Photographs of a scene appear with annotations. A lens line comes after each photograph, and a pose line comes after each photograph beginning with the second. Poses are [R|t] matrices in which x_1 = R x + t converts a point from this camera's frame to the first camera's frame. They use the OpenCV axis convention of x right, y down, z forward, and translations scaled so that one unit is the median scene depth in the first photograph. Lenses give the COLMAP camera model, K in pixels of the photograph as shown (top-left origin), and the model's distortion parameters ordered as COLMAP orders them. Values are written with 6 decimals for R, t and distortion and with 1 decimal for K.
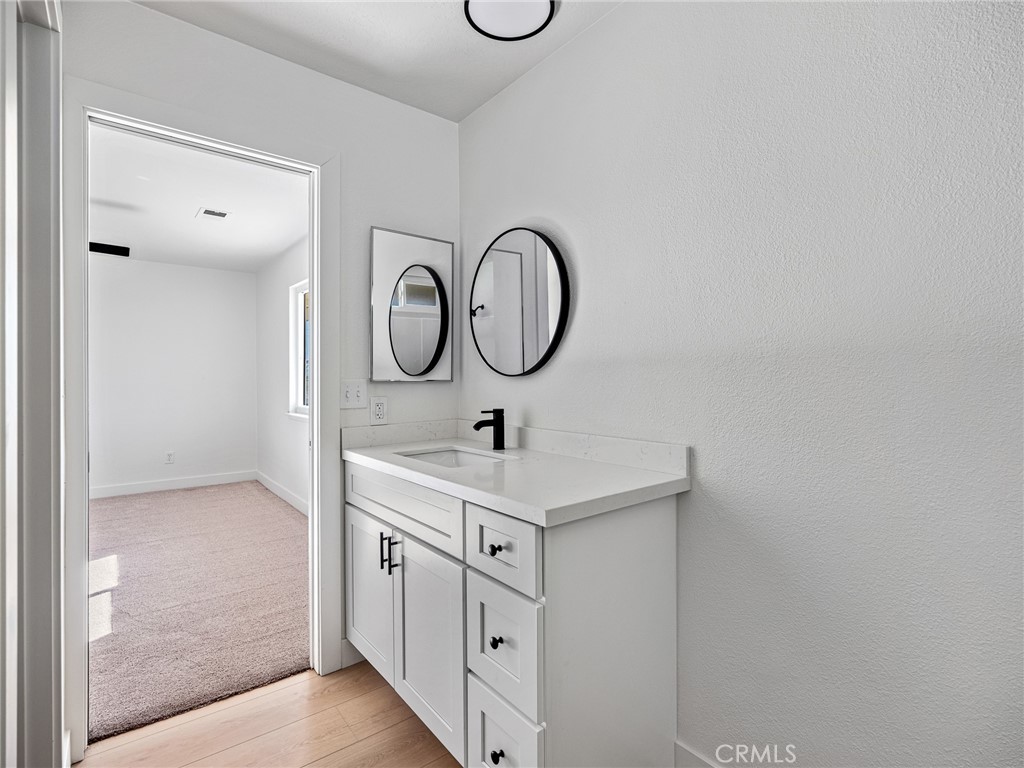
lens RADIAL K [[503.2, 0, 512.0], [0, 503.2, 384.0], [0, 0, 1]] dist [0.004114, 0.000101]
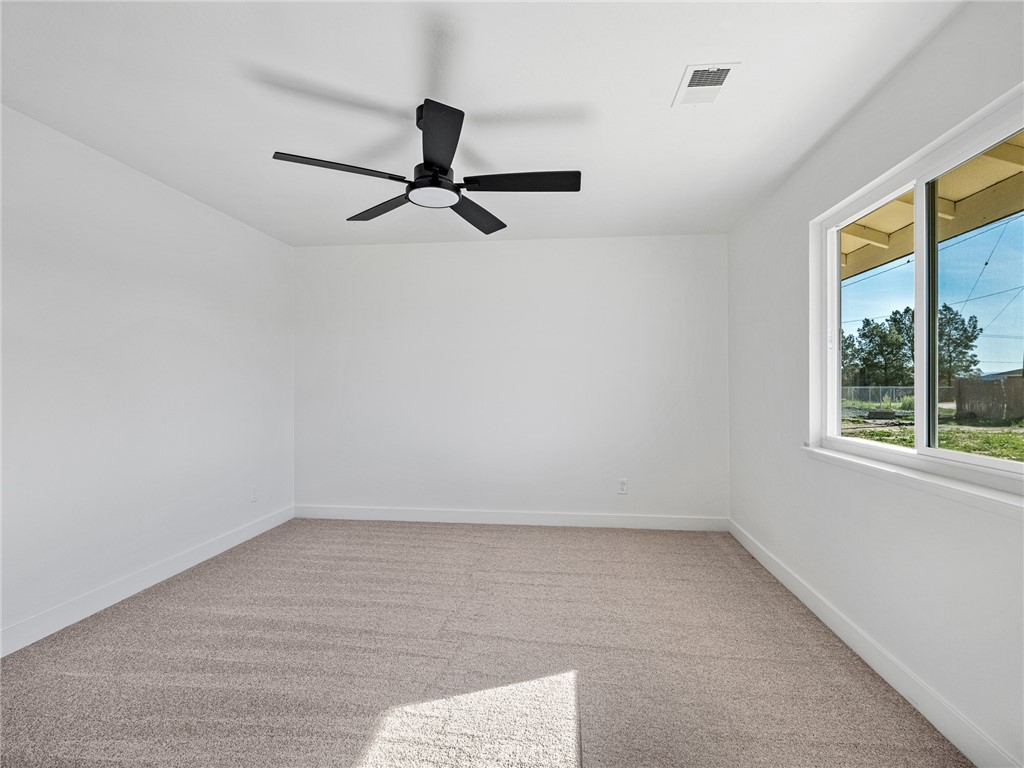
lens RADIAL K [[512.9, 0, 512.0], [0, 512.9, 384.0], [0, 0, 1]] dist [-0.000959, -0.000078]
pose [[0.705420, -0.006298, -0.708761, -0.270236], [-0.004308, 0.999904, -0.013172, -0.003760], [0.708776, 0.012345, 0.705325, 0.361393]]
